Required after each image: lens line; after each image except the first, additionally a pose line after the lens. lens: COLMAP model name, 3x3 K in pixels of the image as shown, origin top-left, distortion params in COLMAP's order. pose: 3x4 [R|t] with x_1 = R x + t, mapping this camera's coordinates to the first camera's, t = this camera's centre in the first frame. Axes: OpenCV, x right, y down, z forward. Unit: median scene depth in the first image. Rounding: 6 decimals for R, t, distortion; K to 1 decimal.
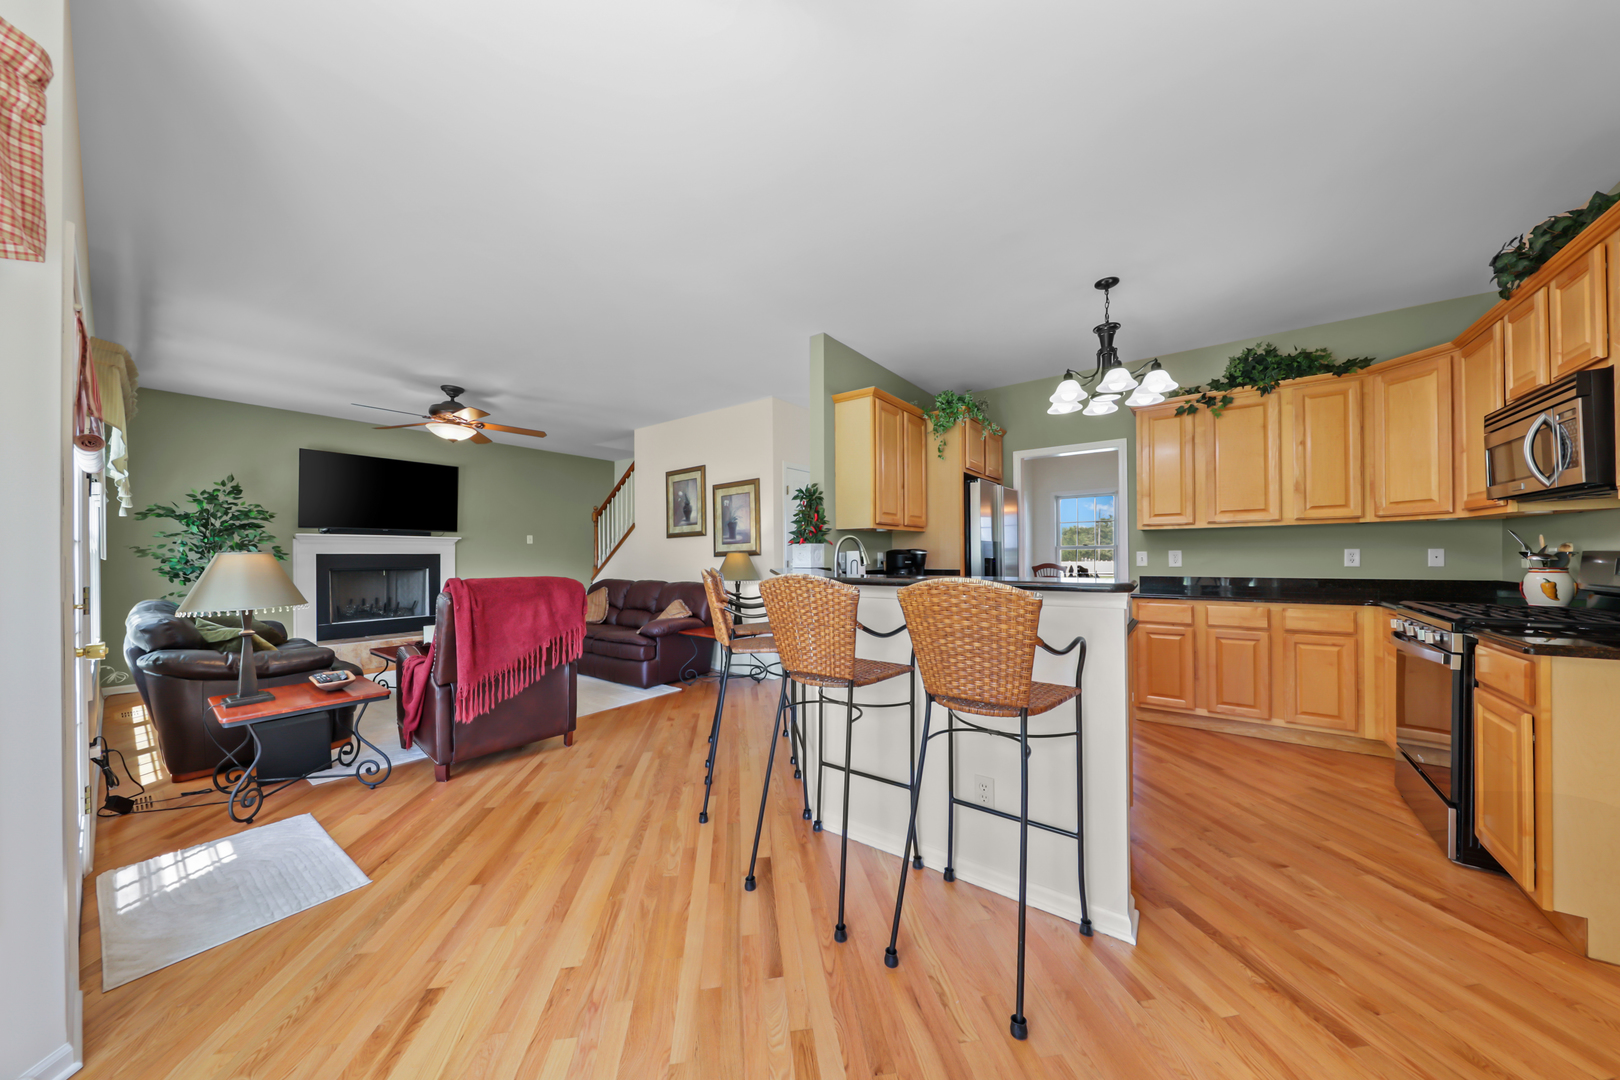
lens RADIAL K [[532.9, 0, 826.0], [0, 532.9, 552.2], [0, 0, 1]] dist [-0.000161, -0.000871]
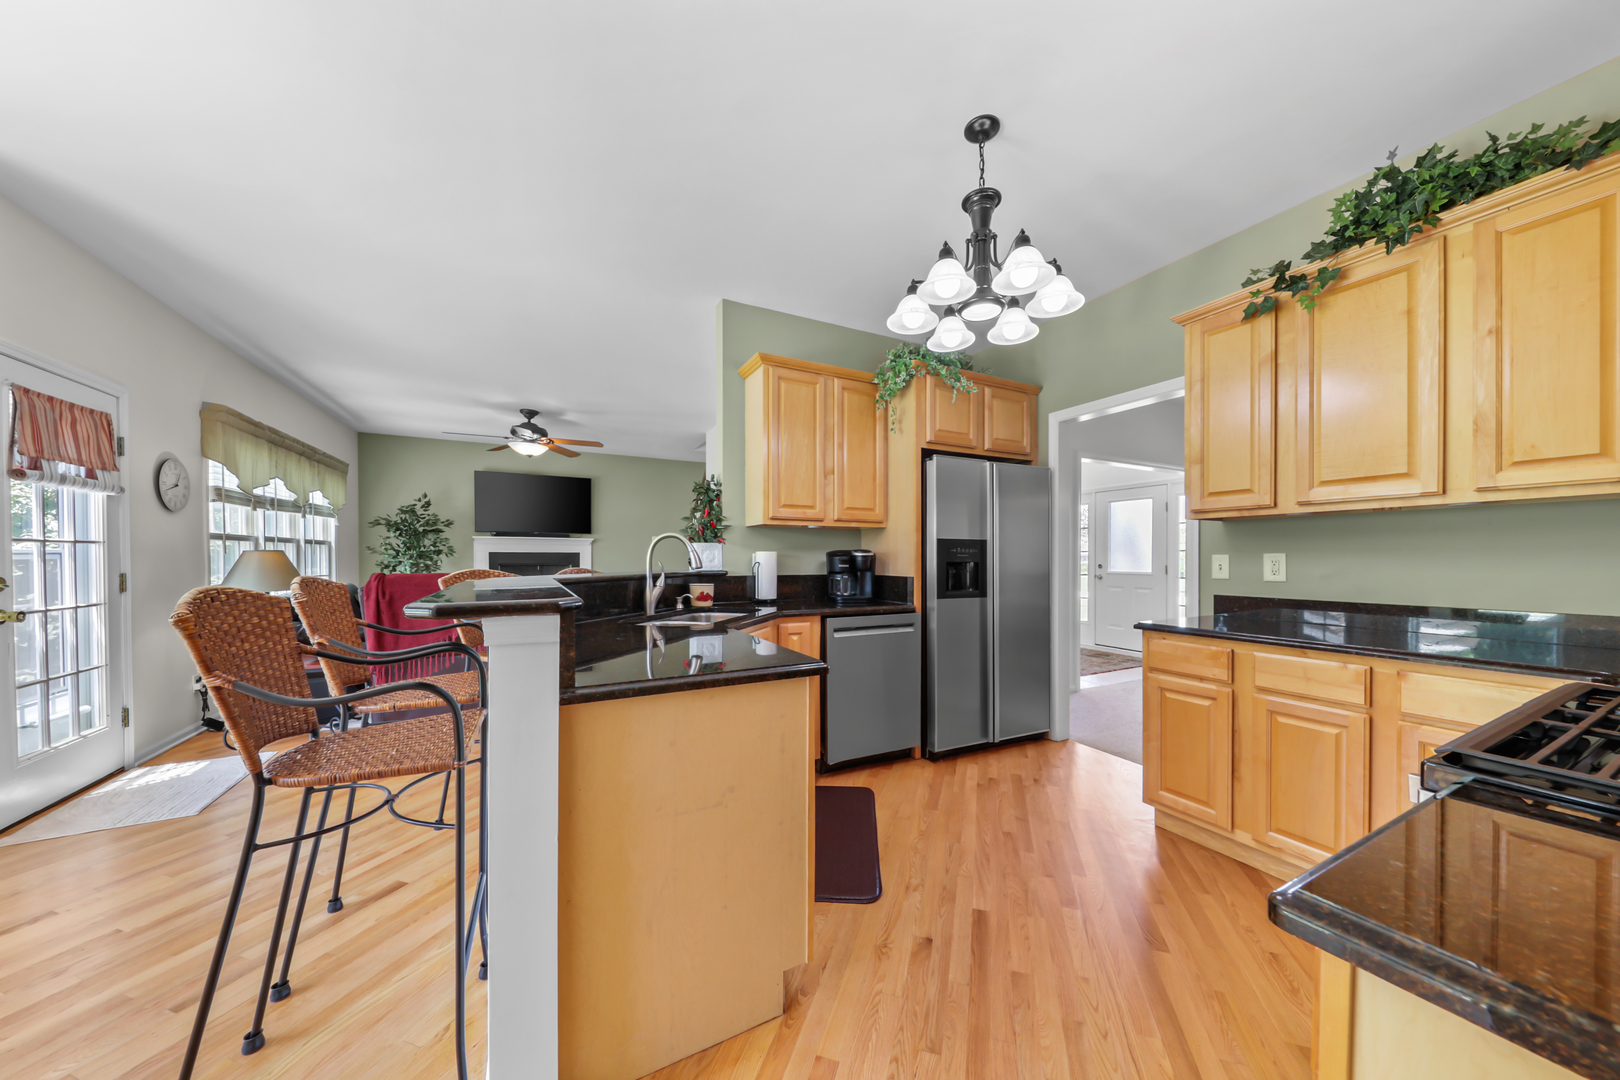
lens RADIAL K [[532.9, 0, 832.2], [0, 532.9, 558.6], [0, 0, 1]] dist [-0.000161, -0.000871]
pose [[0.903713, 0.009884, -0.428025, 0.396410], [-0.004442, 0.999896, 0.013711, -0.002335], [0.428116, -0.010490, 0.903663, 0.218561]]
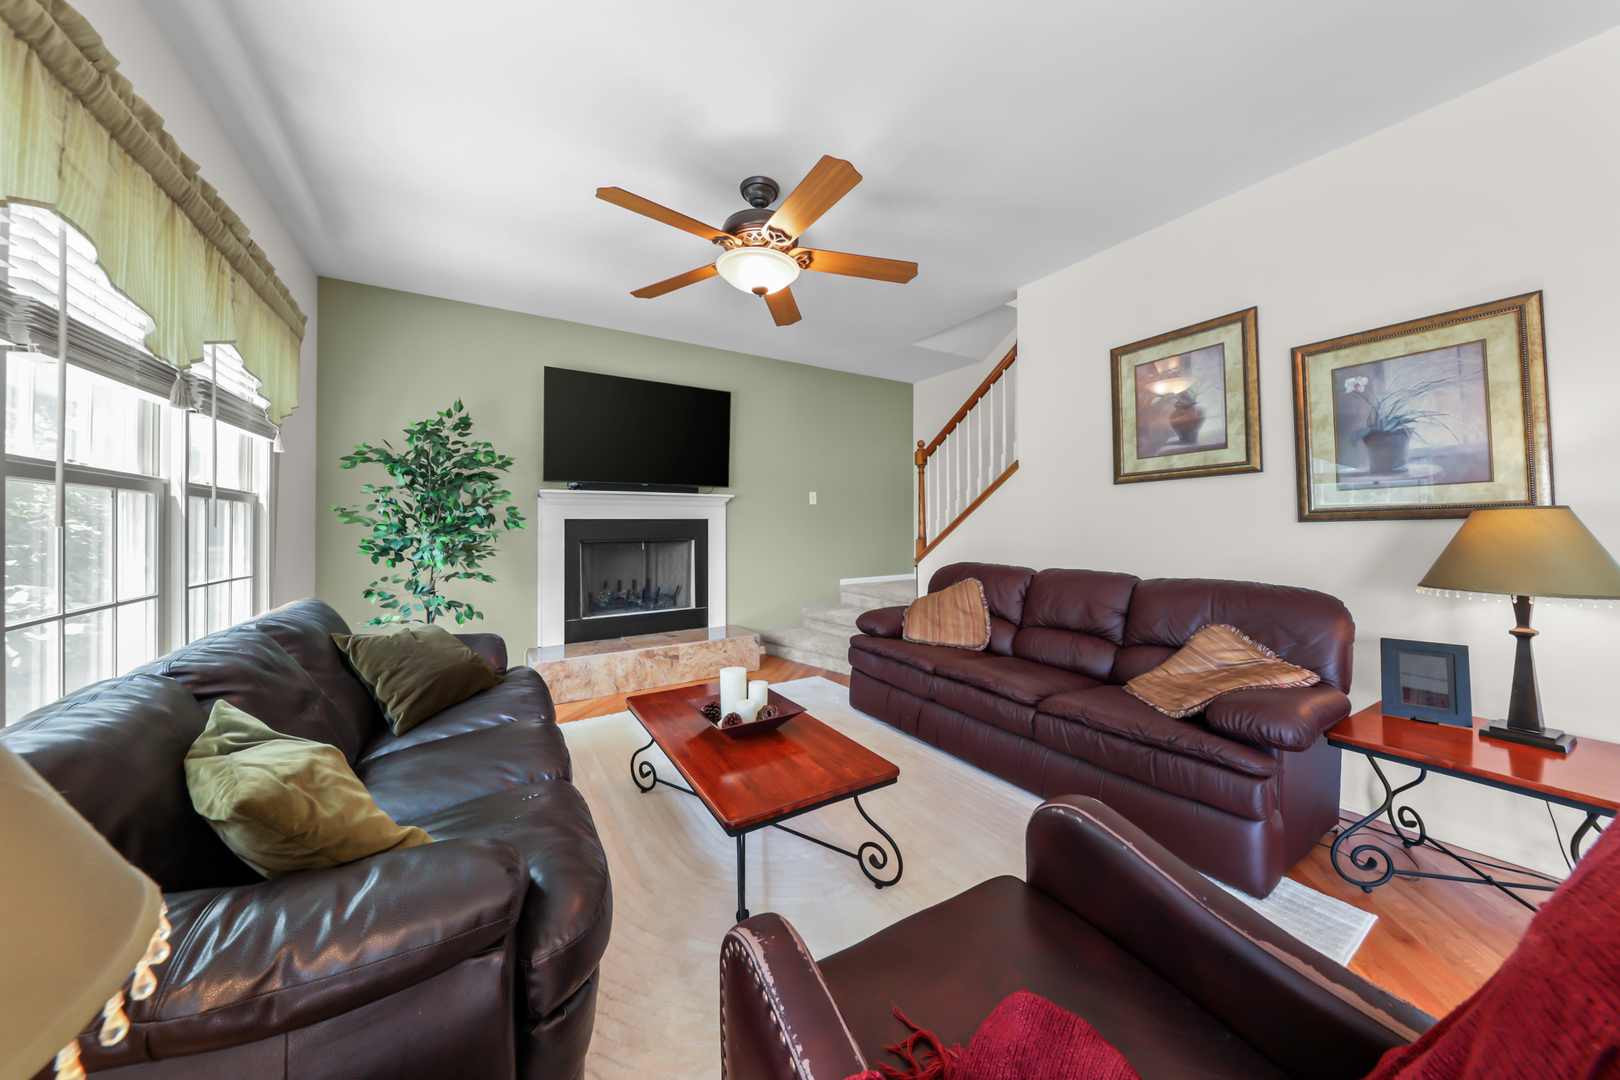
lens RADIAL K [[532.9, 0, 812.5], [0, 532.9, 509.8], [0, 0, 1]] dist [-0.000161, -0.000871]
pose [[0.930382, -0.011038, -0.366426, -0.459815], [0.004244, 0.999804, -0.019342, 0.006608], [0.366568, 0.016441, 0.930246, 0.540883]]
